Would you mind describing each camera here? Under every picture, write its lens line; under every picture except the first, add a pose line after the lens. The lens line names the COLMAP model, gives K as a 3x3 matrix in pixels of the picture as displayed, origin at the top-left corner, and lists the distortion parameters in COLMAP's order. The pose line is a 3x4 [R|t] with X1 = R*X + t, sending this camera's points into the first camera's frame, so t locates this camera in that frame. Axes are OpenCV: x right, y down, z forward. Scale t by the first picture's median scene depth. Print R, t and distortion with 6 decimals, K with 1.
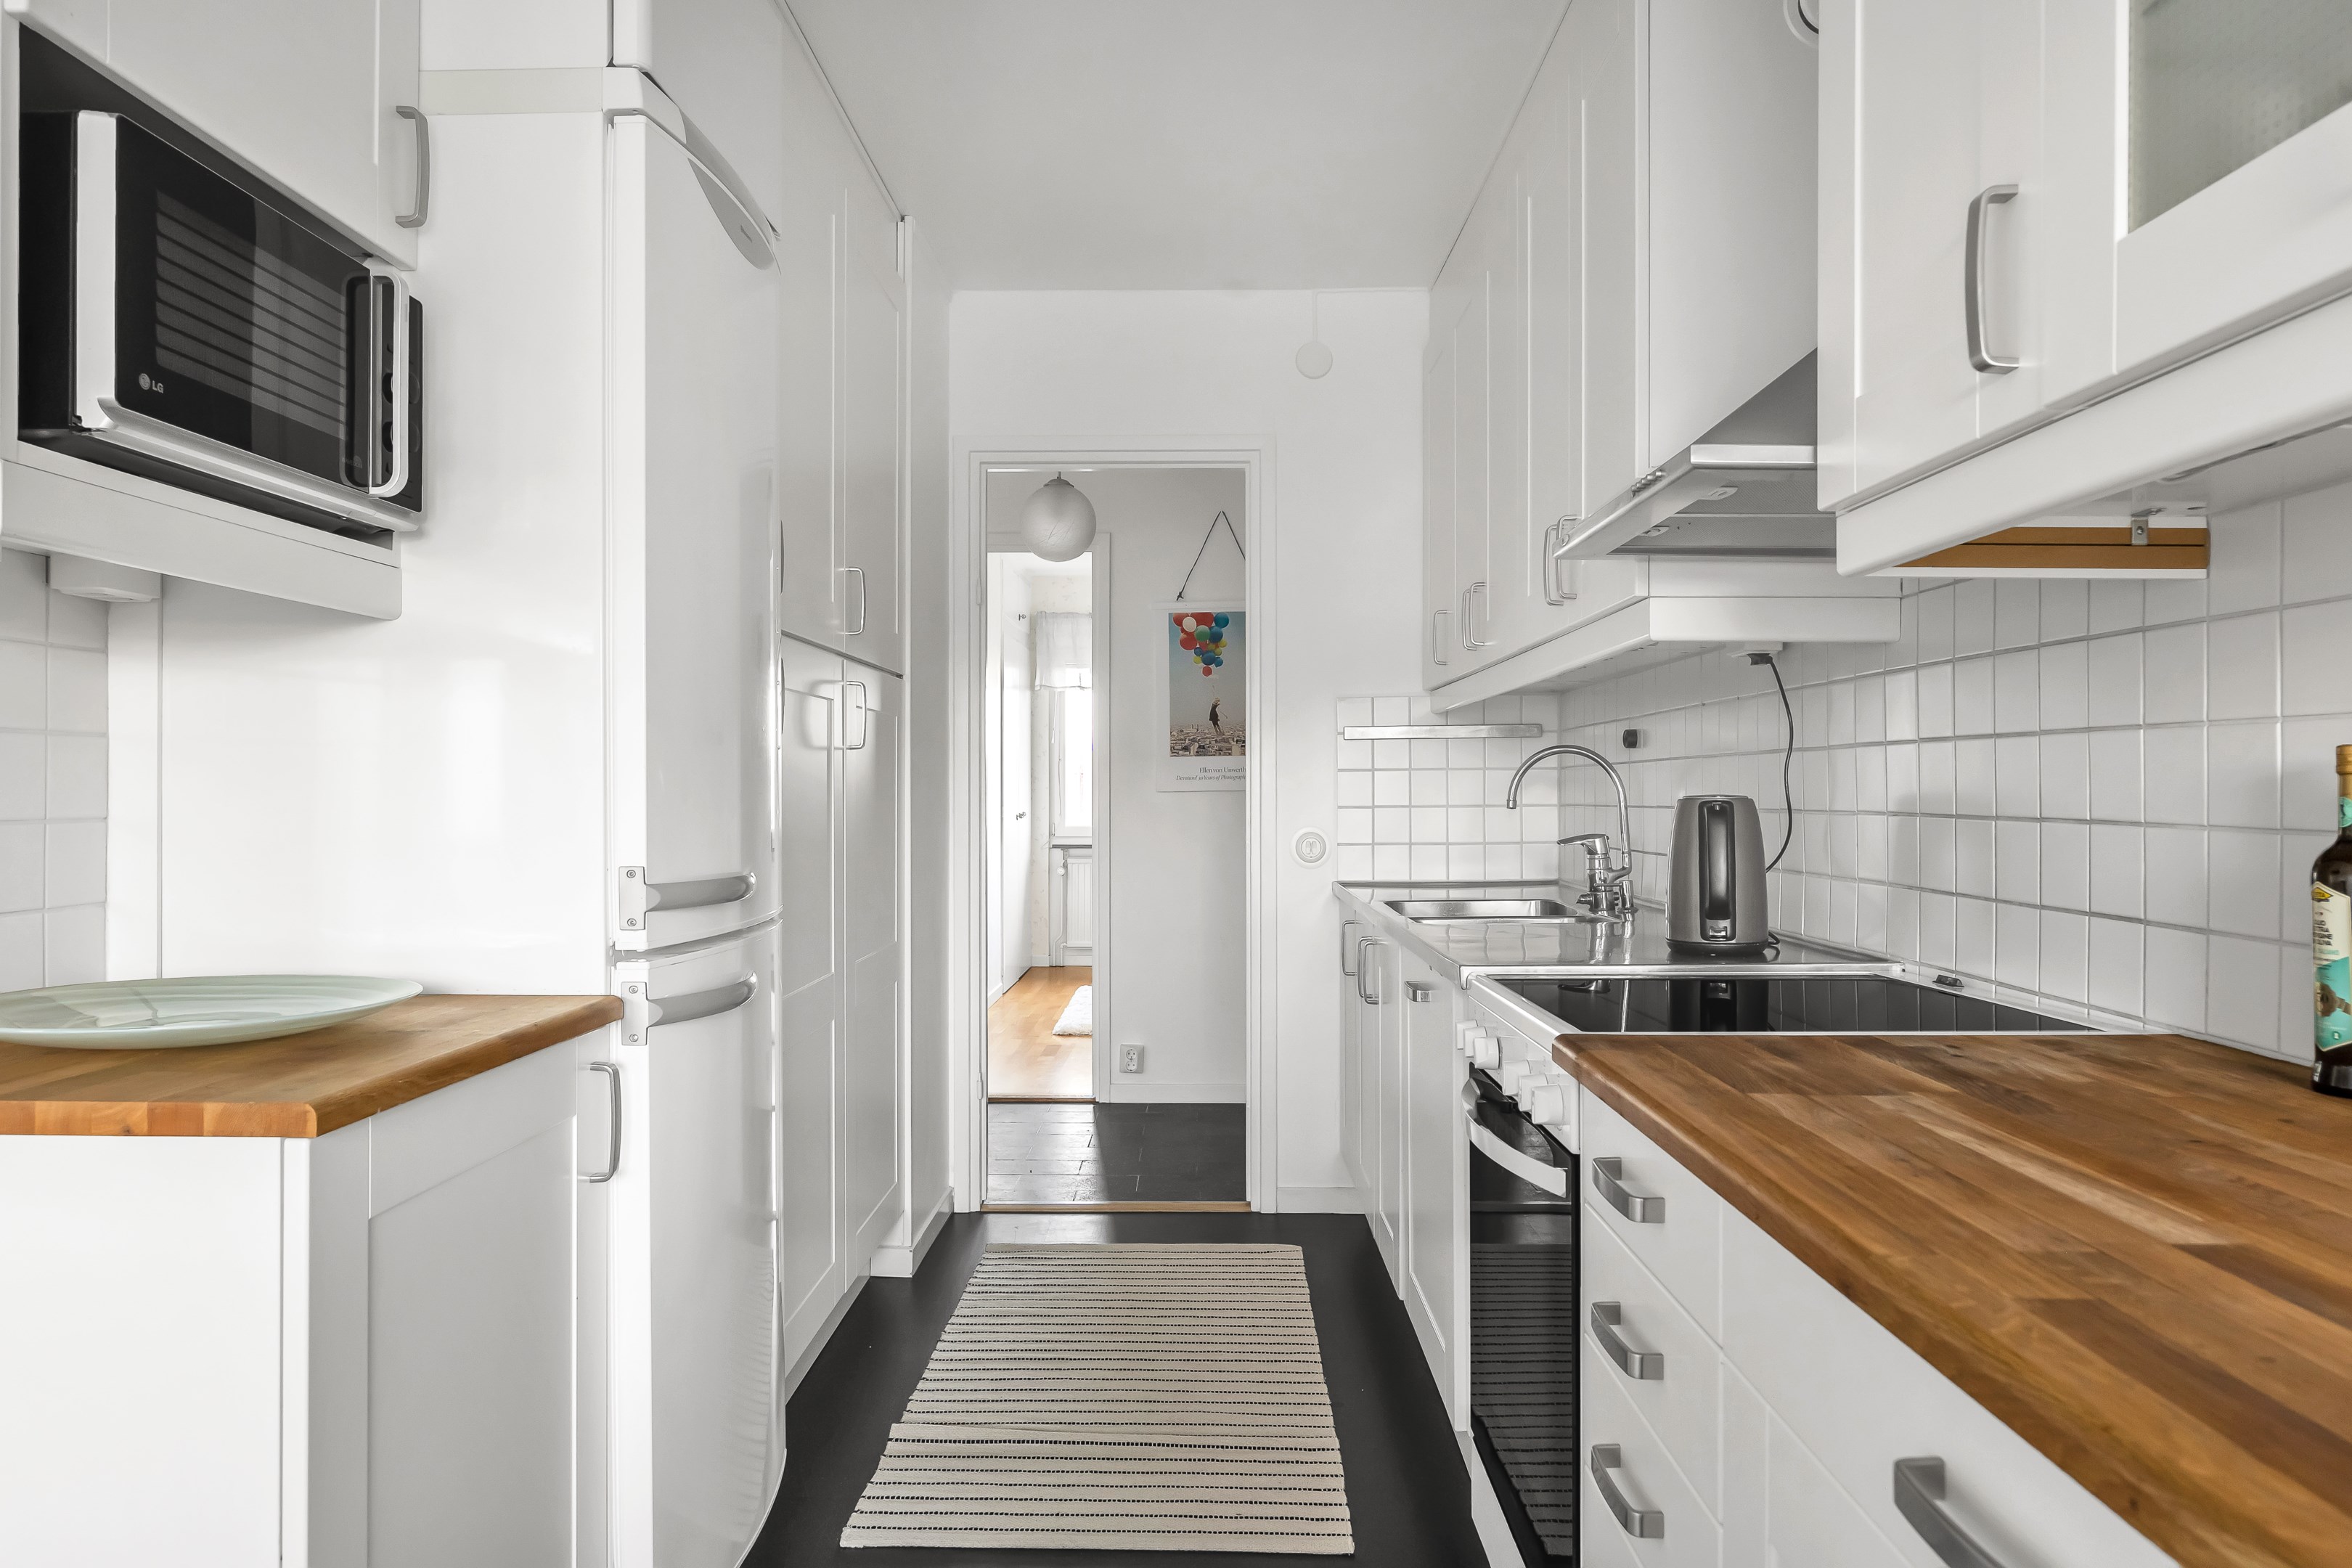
lens RADIAL K [[1530.1, 0, 1179.7], [0, 1530.1, 783.1], [0, 0, 1]] dist [-0.009798, 0.001955]
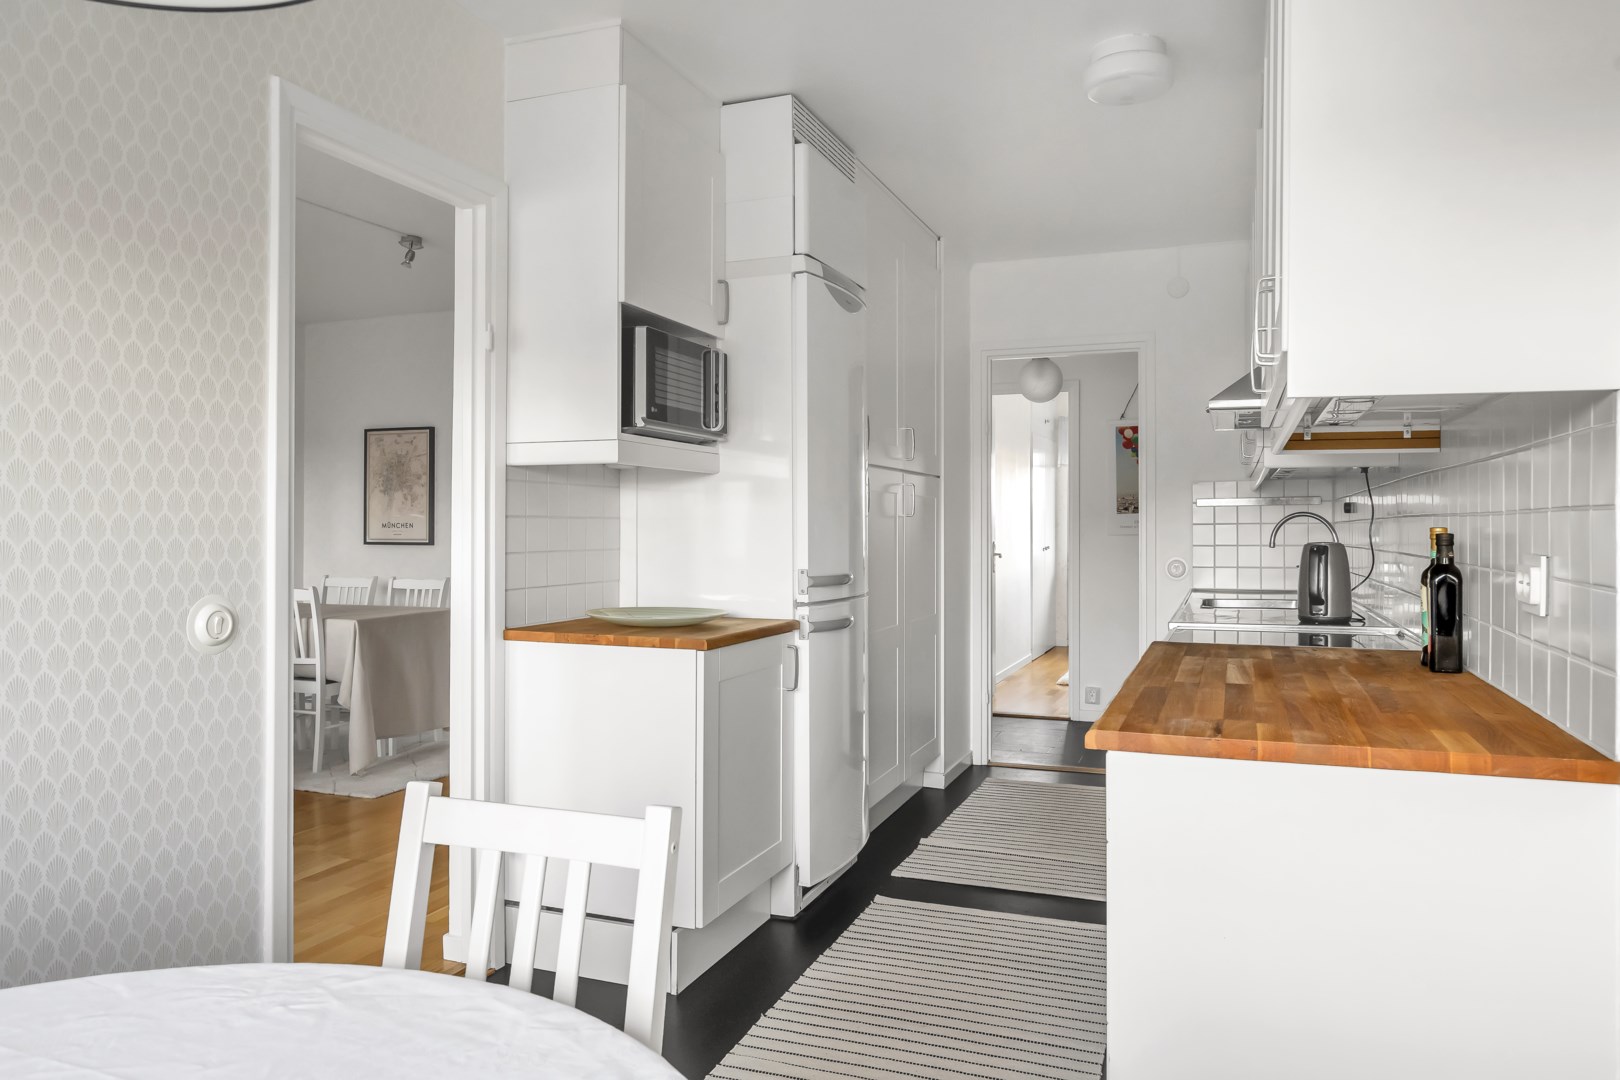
lens RADIAL K [[1111.5, 0, 809.3], [0, 1111.5, 525.3], [0, 0, 1]] dist [-0.014357, 0.001019]
pose [[0.939374, 0.000096, -0.342895, 0.216573], [0.000535, 0.999998, 0.001747, -0.016622], [0.342894, -0.001824, 0.939372, -0.555455]]
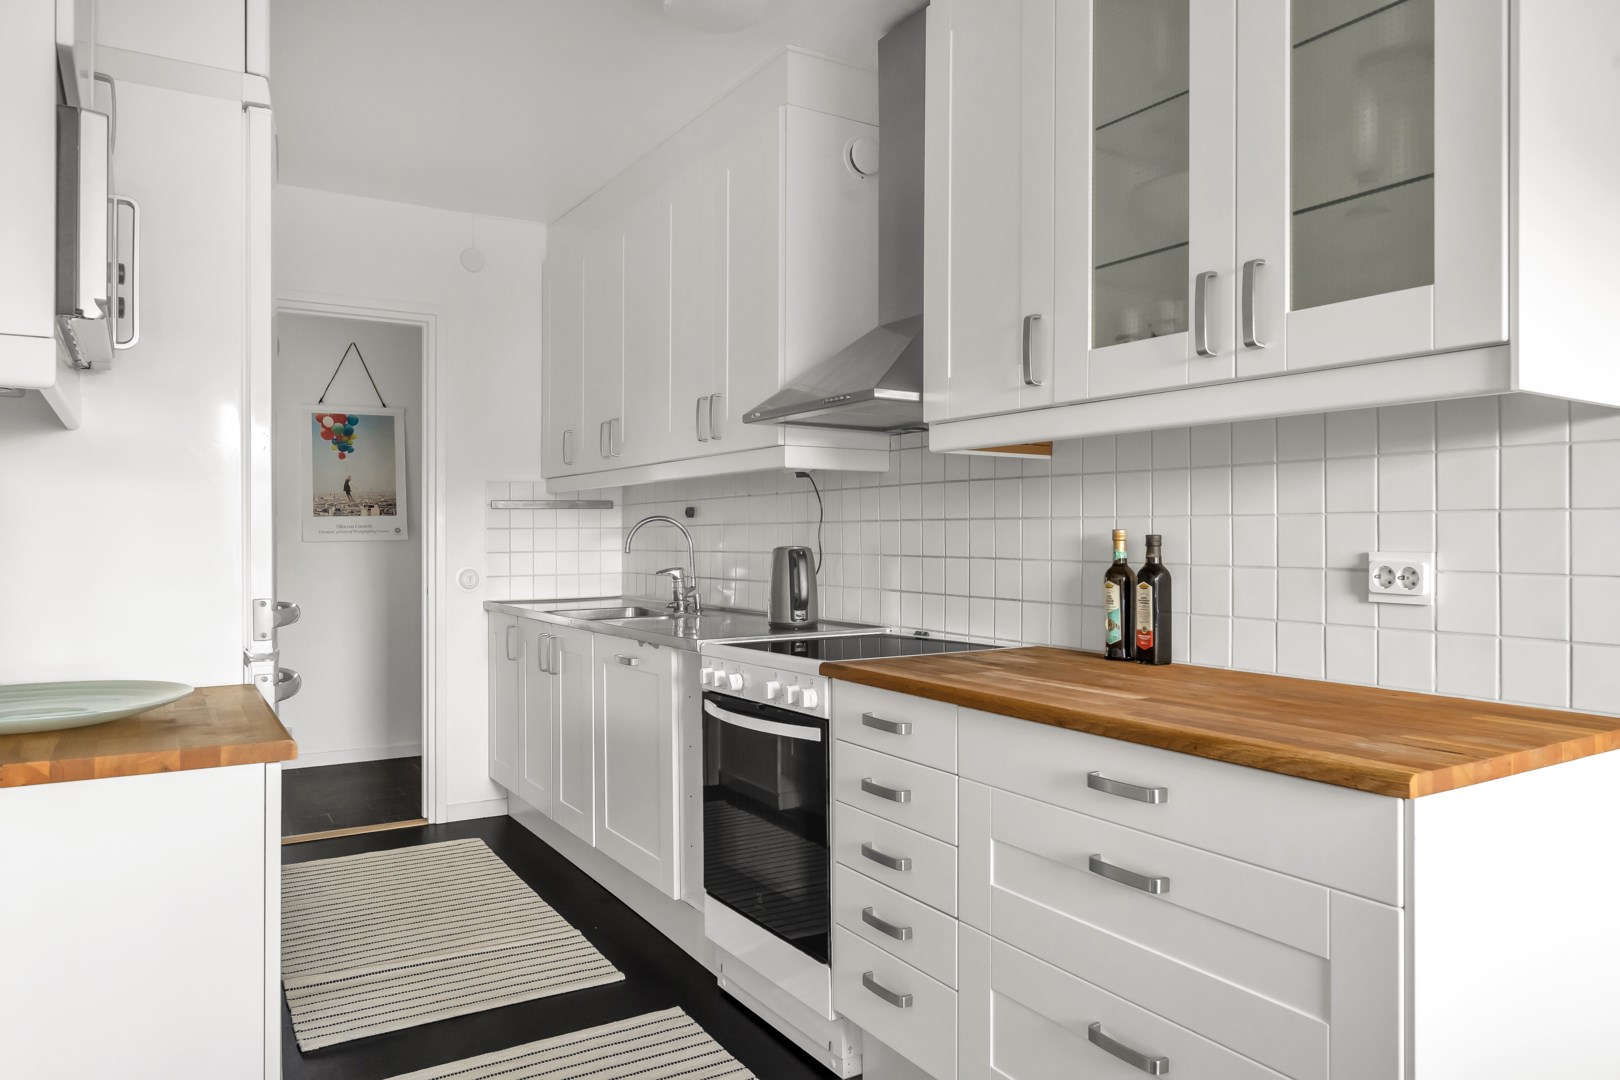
lens RADIAL K [[1086.7, 0, 812.7], [0, 1086.7, 530.1], [0, 0, 1]] dist [-0.005264, 0.000492]
pose [[0.840363, 0.001615, 0.542021, -0.367813], [-0.001300, 0.999999, -0.000963, -0.010876], [-0.542022, 0.000105, 0.840364, -0.161892]]
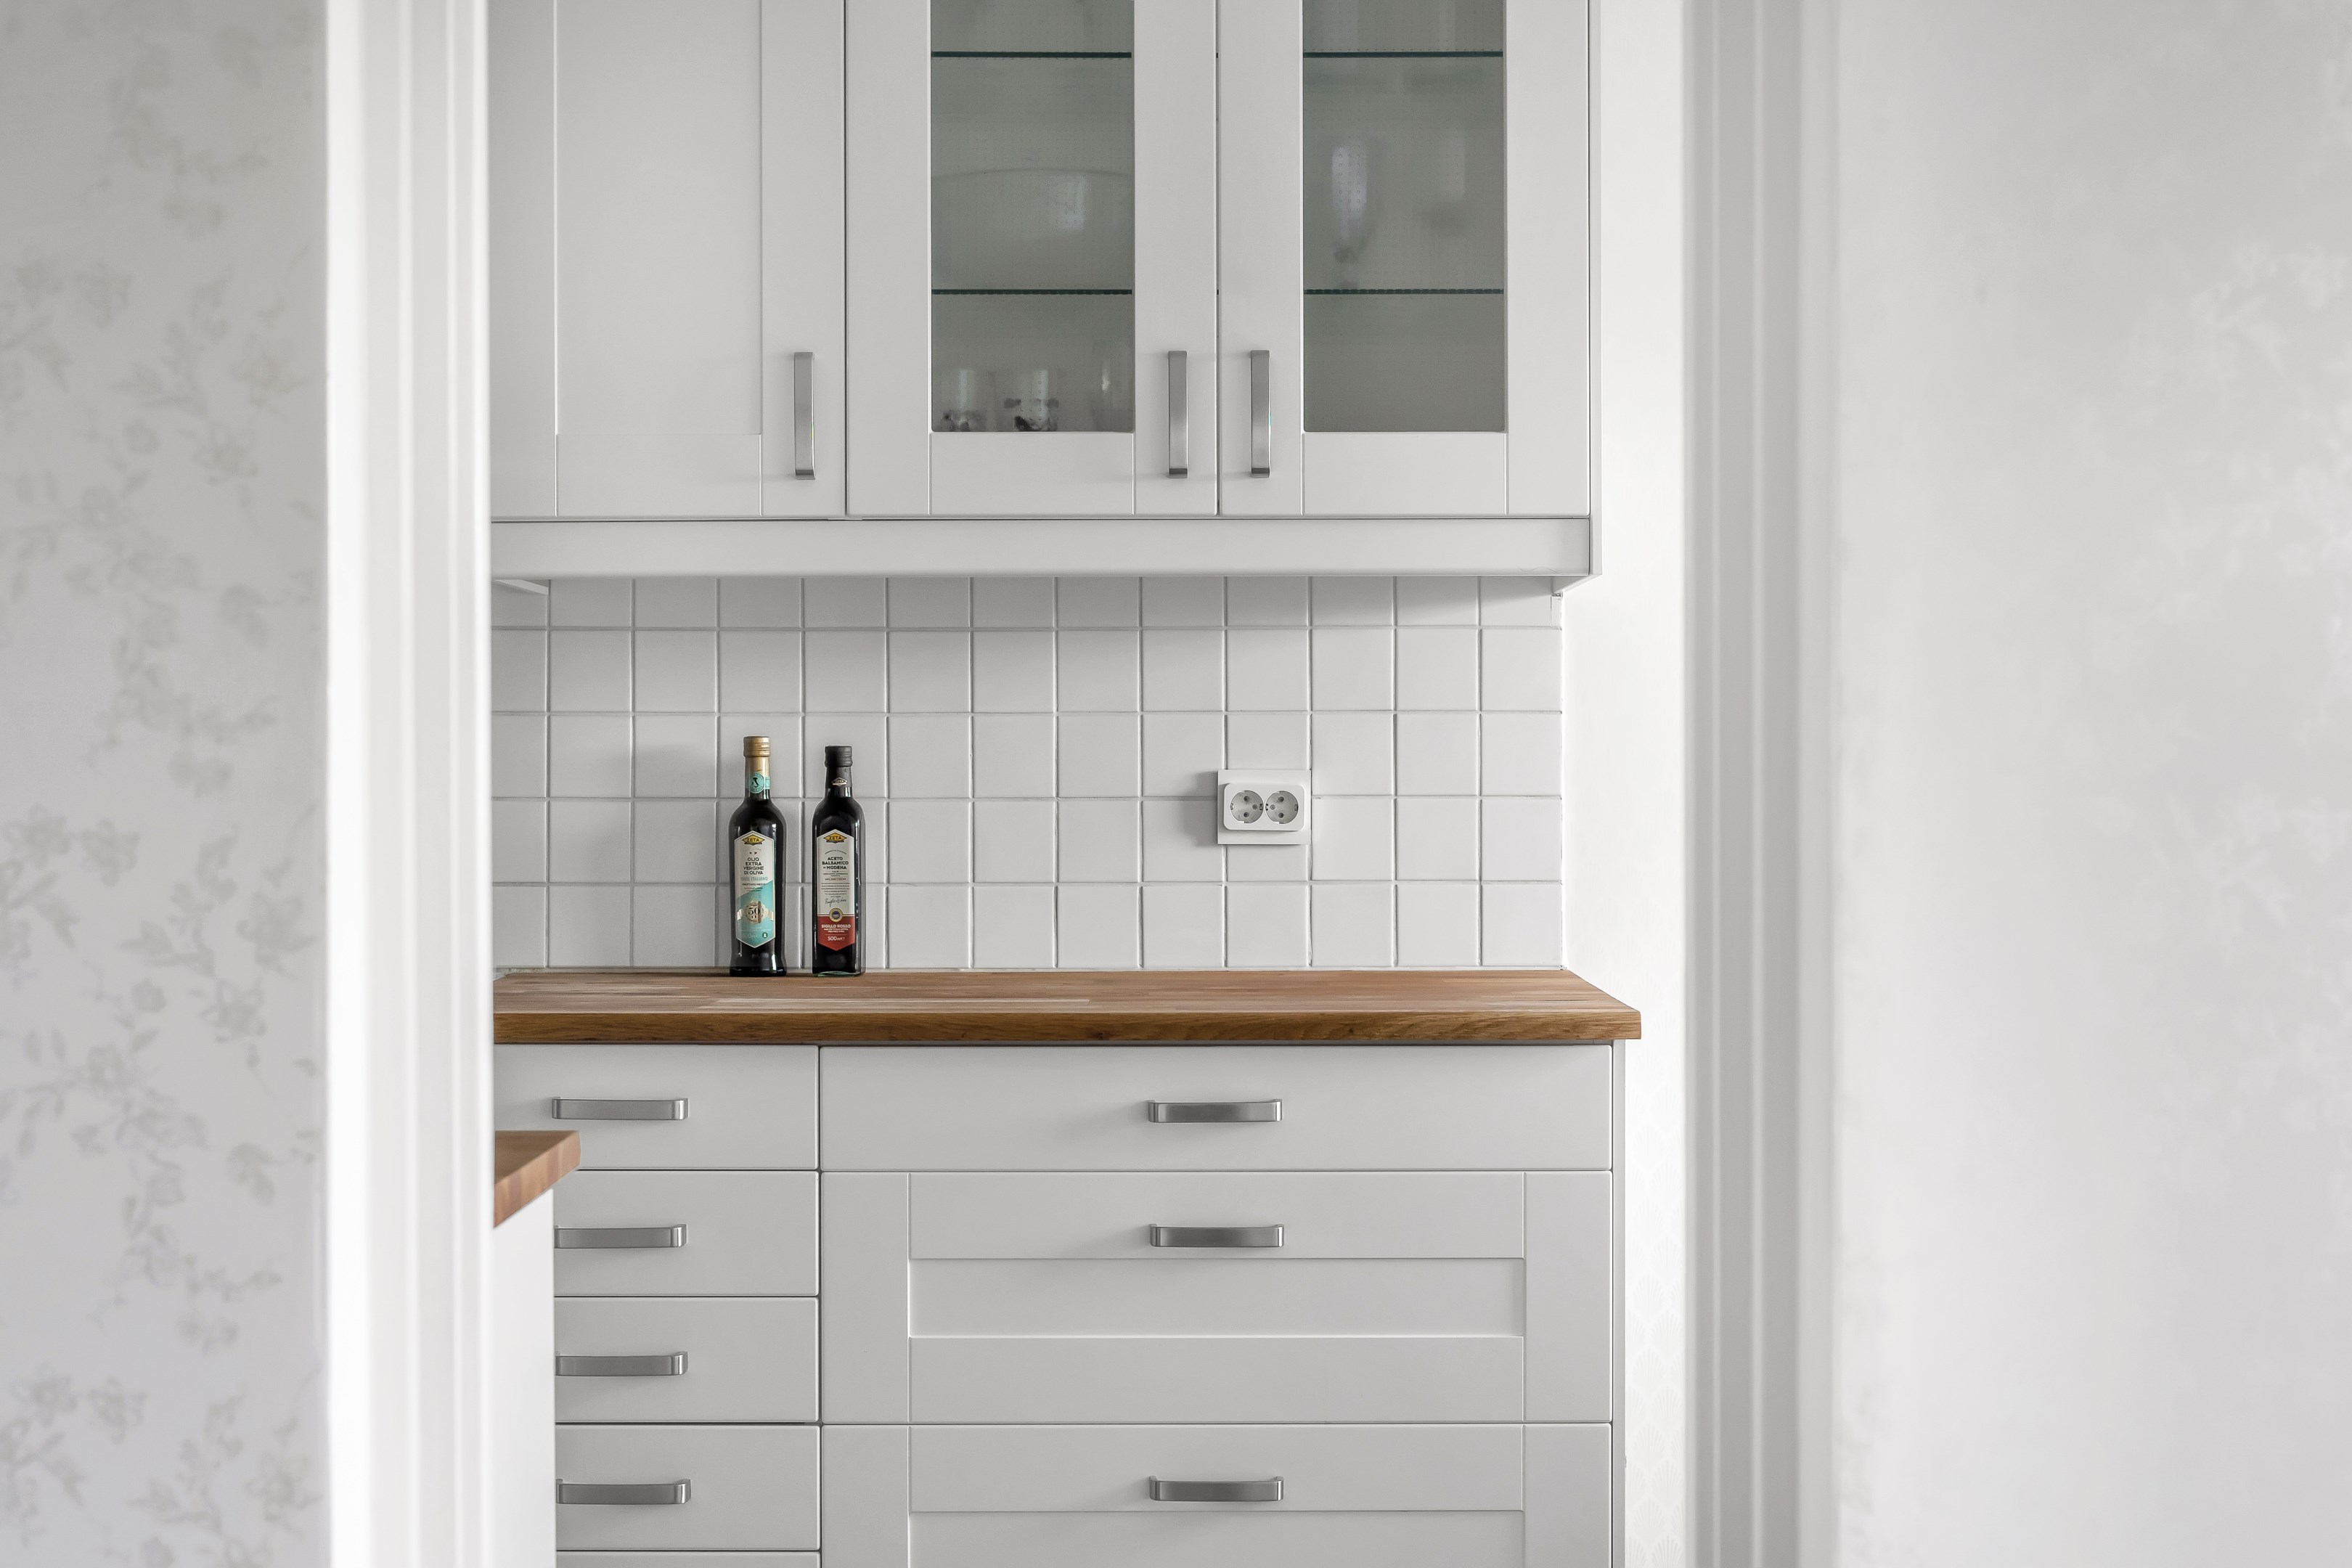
lens RADIAL K [[3421.0, 0, 1176.0], [0, 3421.0, 784.0], [0, 0, 1]] dist [-0.008300, -0.005852]
pose [[-0.011886, -0.011323, 0.999865, -1.289258], [0.000055, 0.999936, 0.011325, -0.008673], [-0.999929, 0.000190, -0.011885, 0.328266]]
